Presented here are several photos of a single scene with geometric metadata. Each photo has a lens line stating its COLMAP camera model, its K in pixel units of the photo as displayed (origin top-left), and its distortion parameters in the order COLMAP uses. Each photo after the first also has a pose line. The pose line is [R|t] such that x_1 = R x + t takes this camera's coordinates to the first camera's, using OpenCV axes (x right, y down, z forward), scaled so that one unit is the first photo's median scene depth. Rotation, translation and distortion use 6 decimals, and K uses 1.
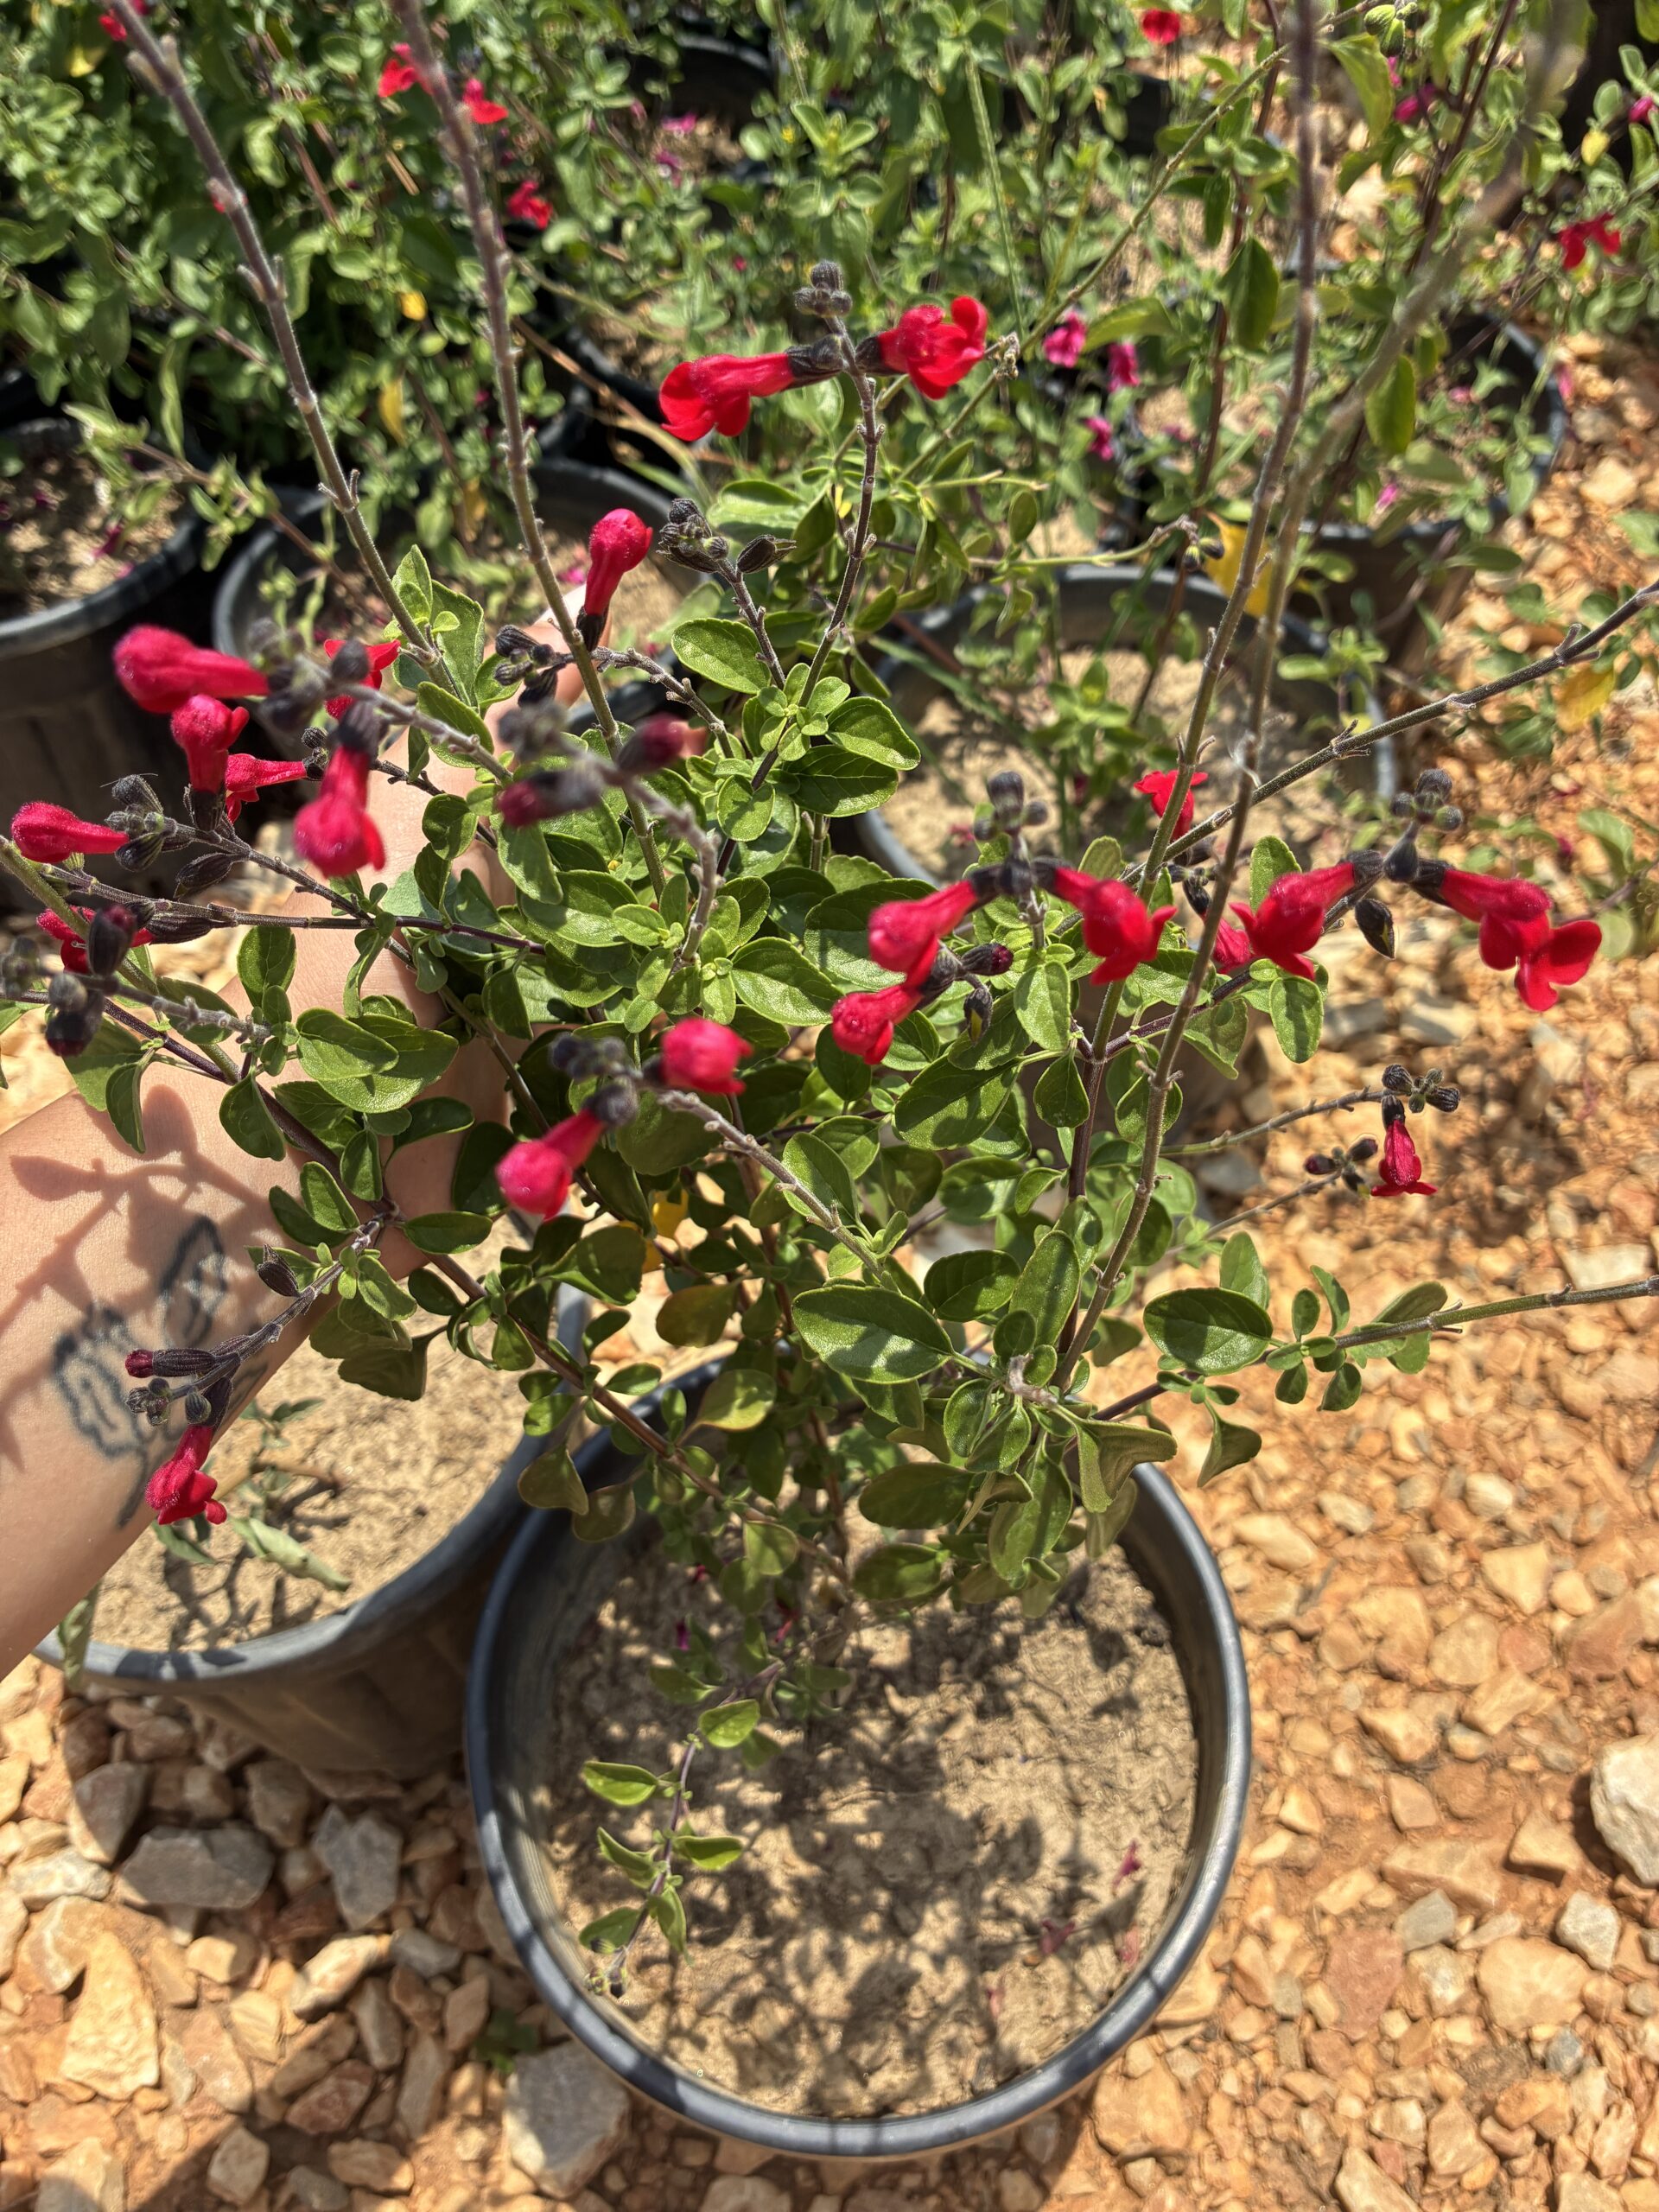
lens RADIAL K [[1691.1, 0, 820.0], [0, 1691.1, 1087.0], [0, 0, 1]] dist [0.034436, -0.071594]
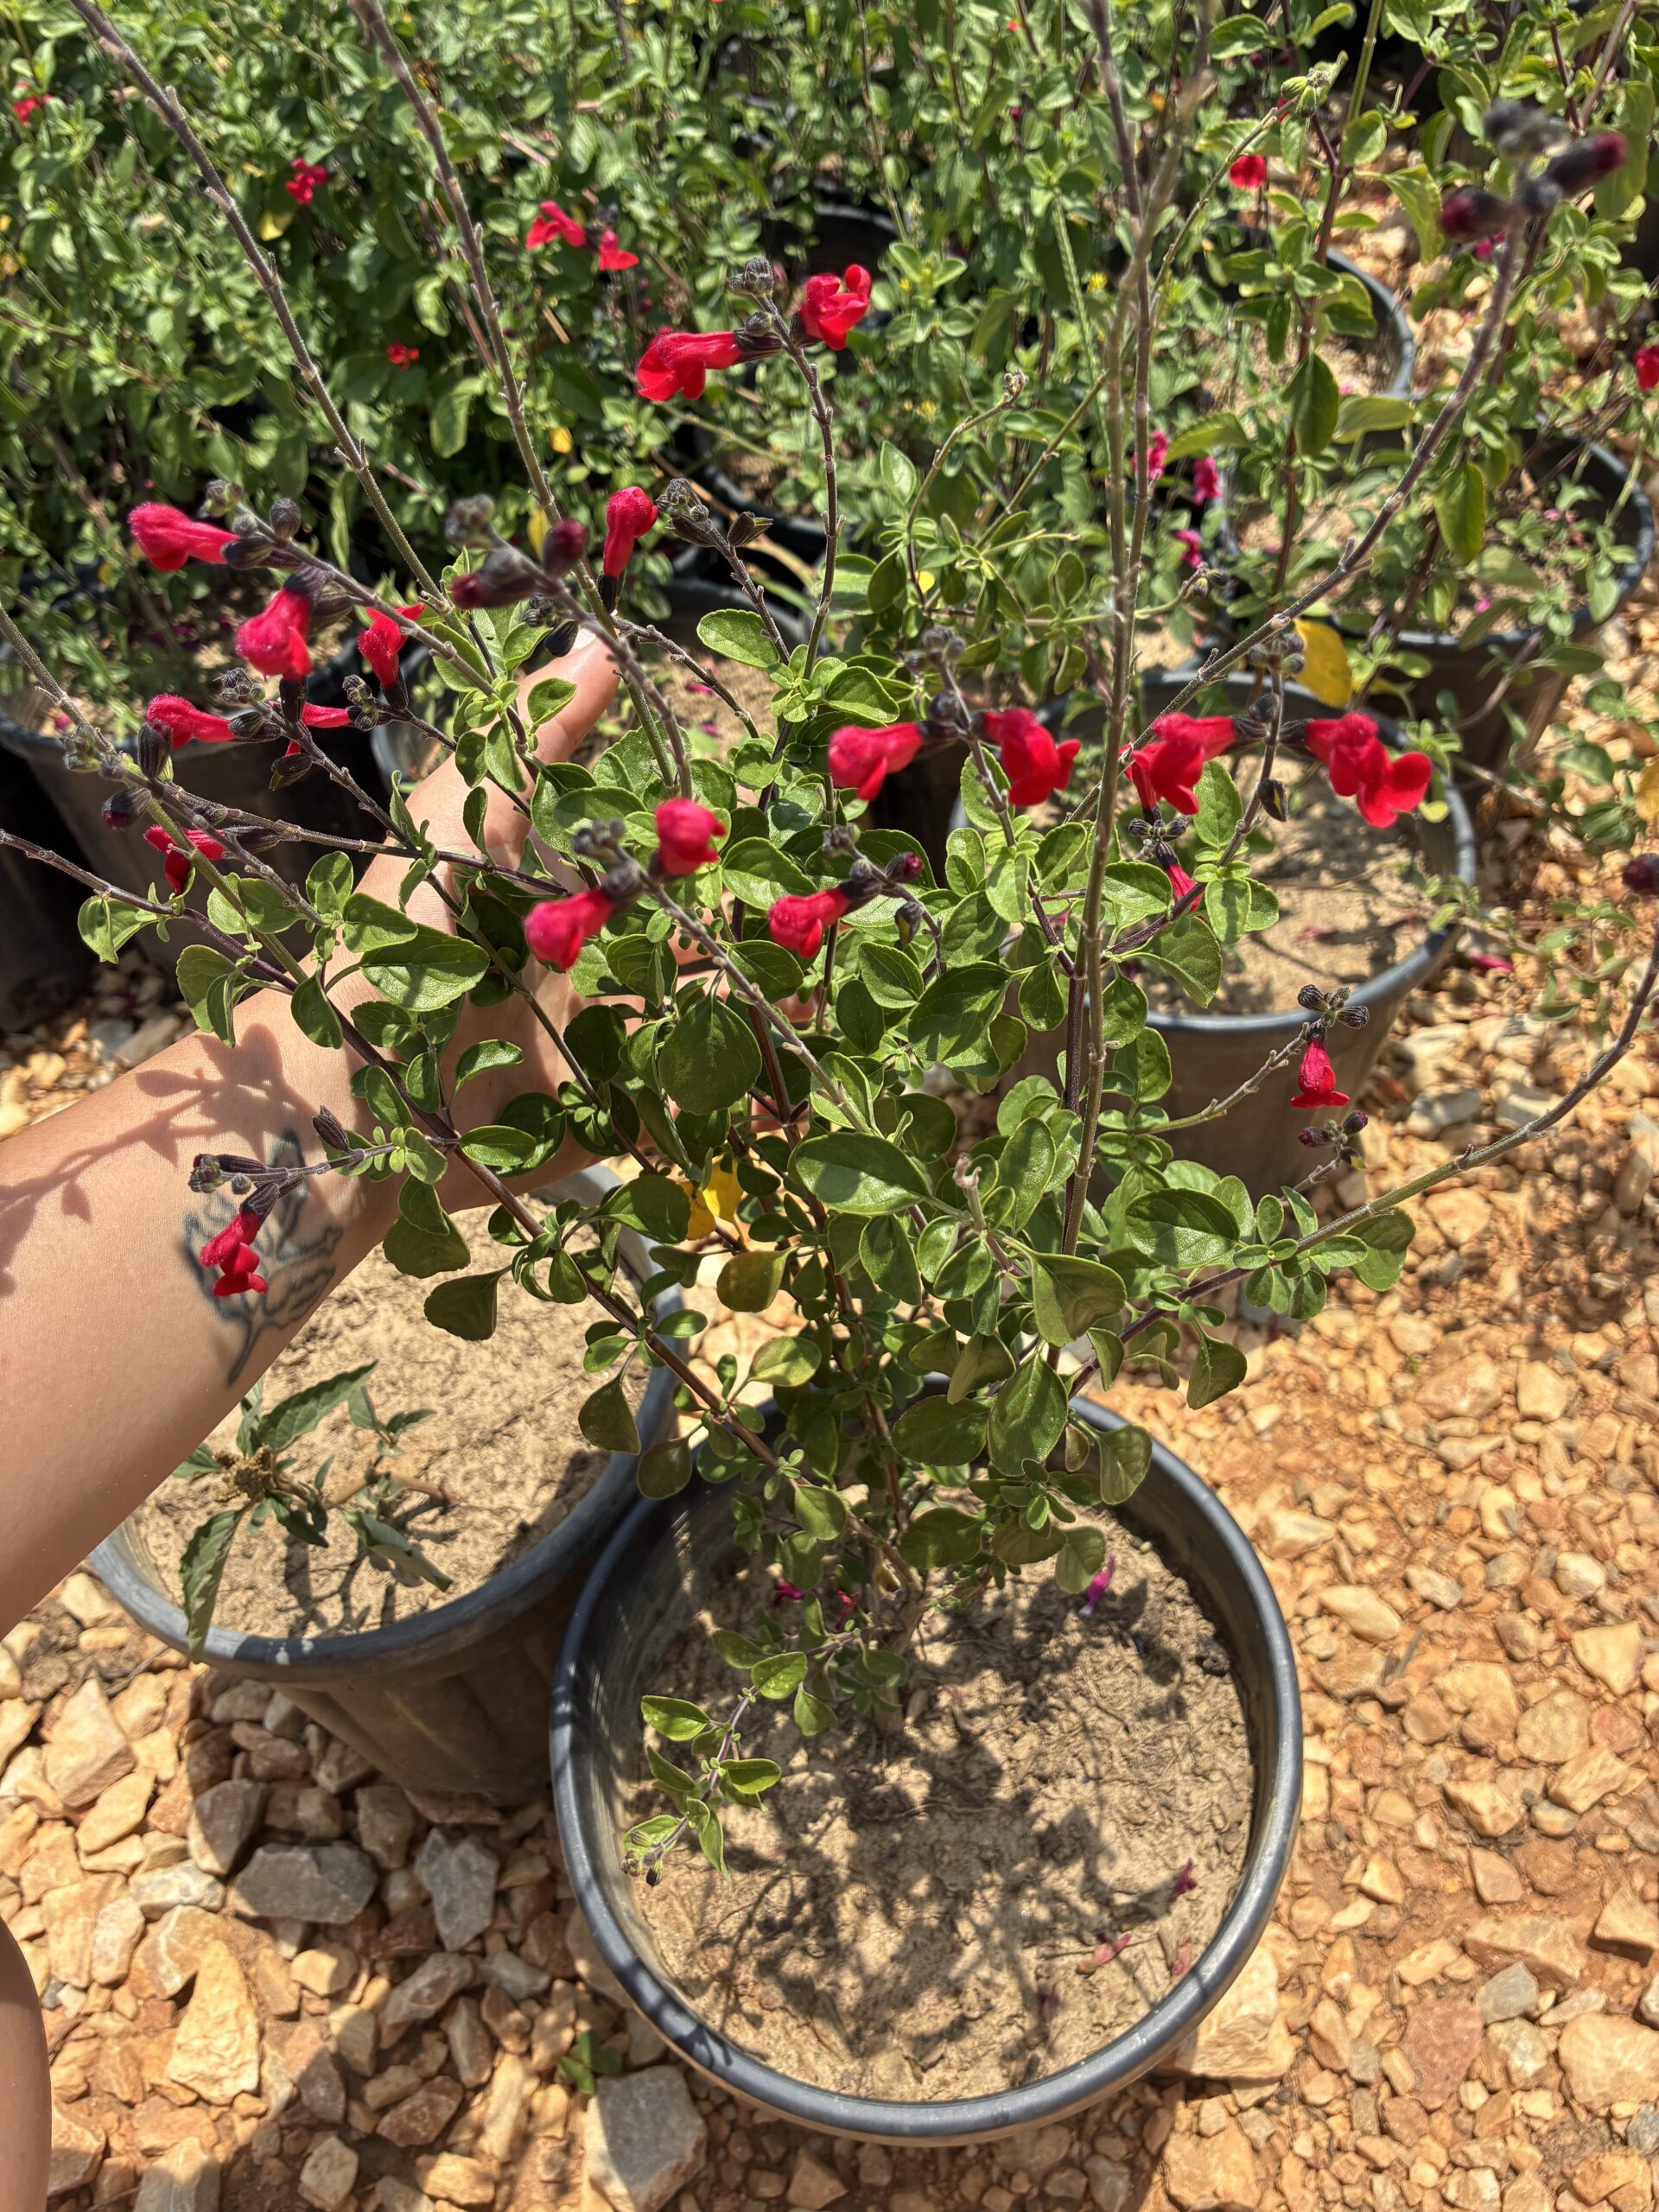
lens RADIAL K [[1691.1, 0, 845.4], [0, 1691.1, 1108.4], [0, 0, 1]] dist [0.034436, -0.071594]
pose [[0.997211, 0.014461, -0.073225, 0.032495], [-0.019740, 0.997218, -0.071884, 0.048535], [0.071982, 0.073129, 0.994721, -0.049466]]
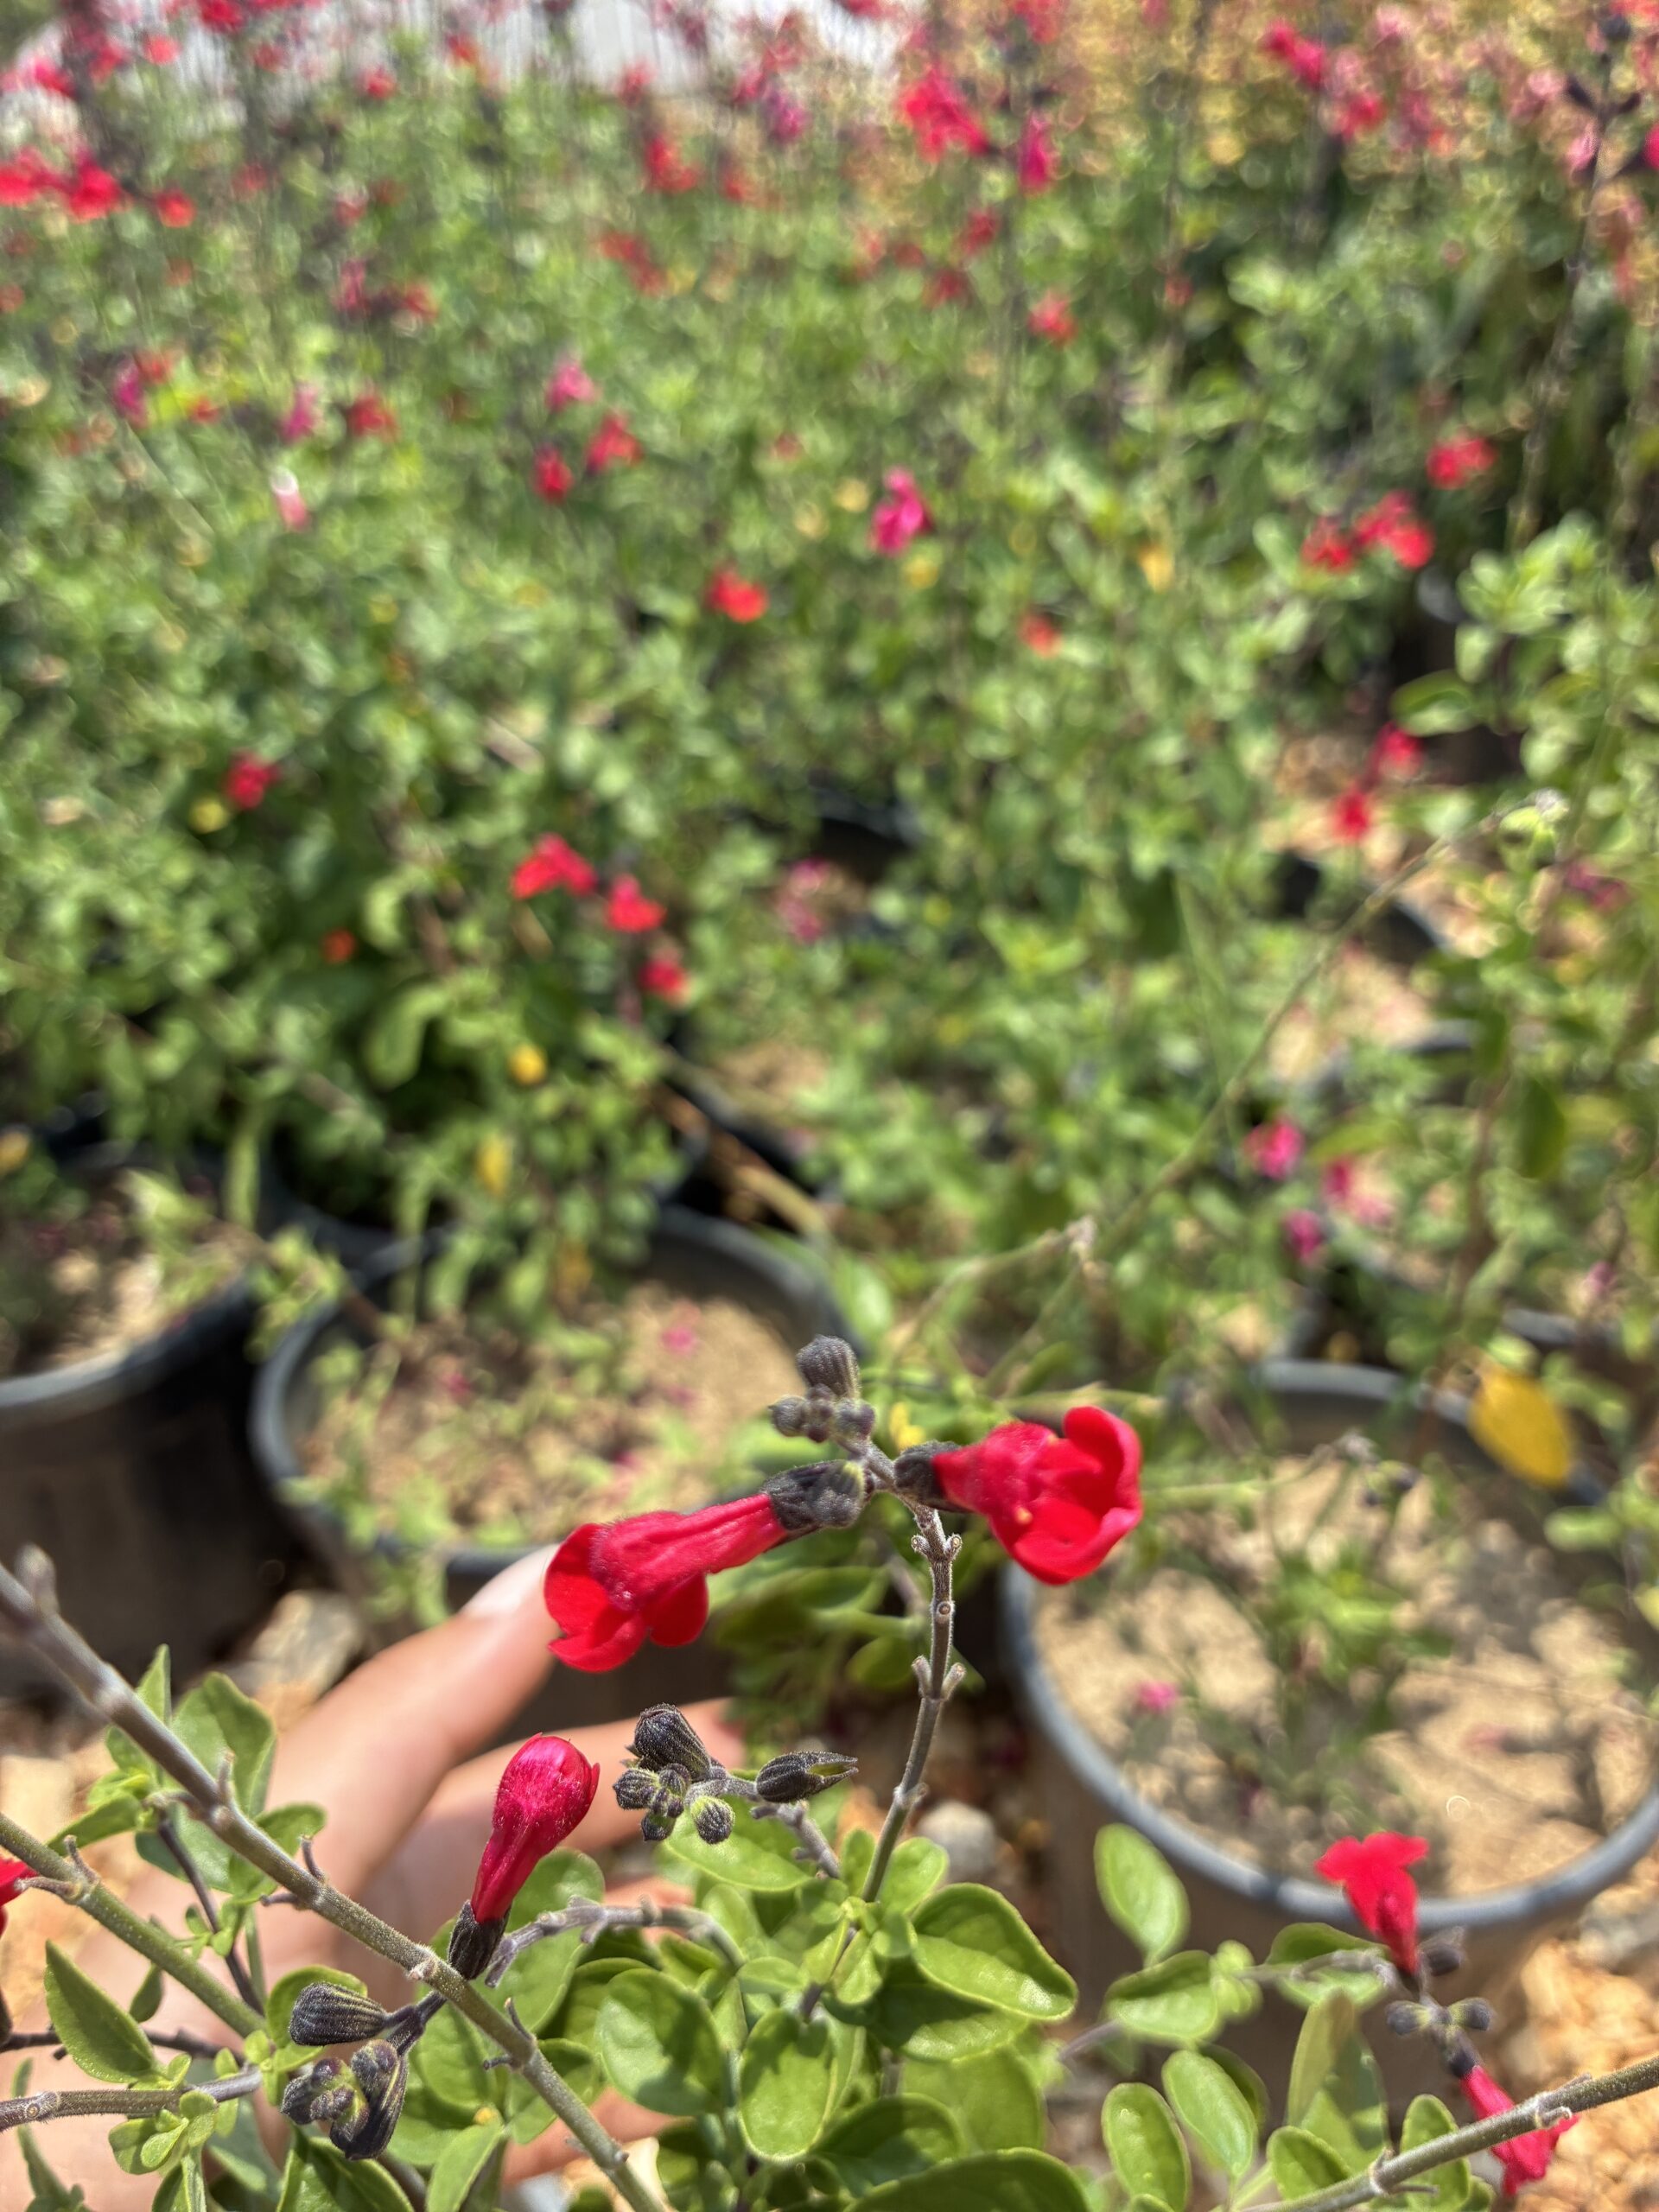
lens RADIAL K [[1691.1, 0, 840.1], [0, 1691.1, 1093.6], [0, 0, 1]] dist [0.034436, -0.071594]
pose [[0.999170, 0.027561, -0.030004, -0.046744], [-0.036444, 0.933849, -0.355807, -0.137840], [0.018212, 0.356605, 0.934078, 0.165334]]
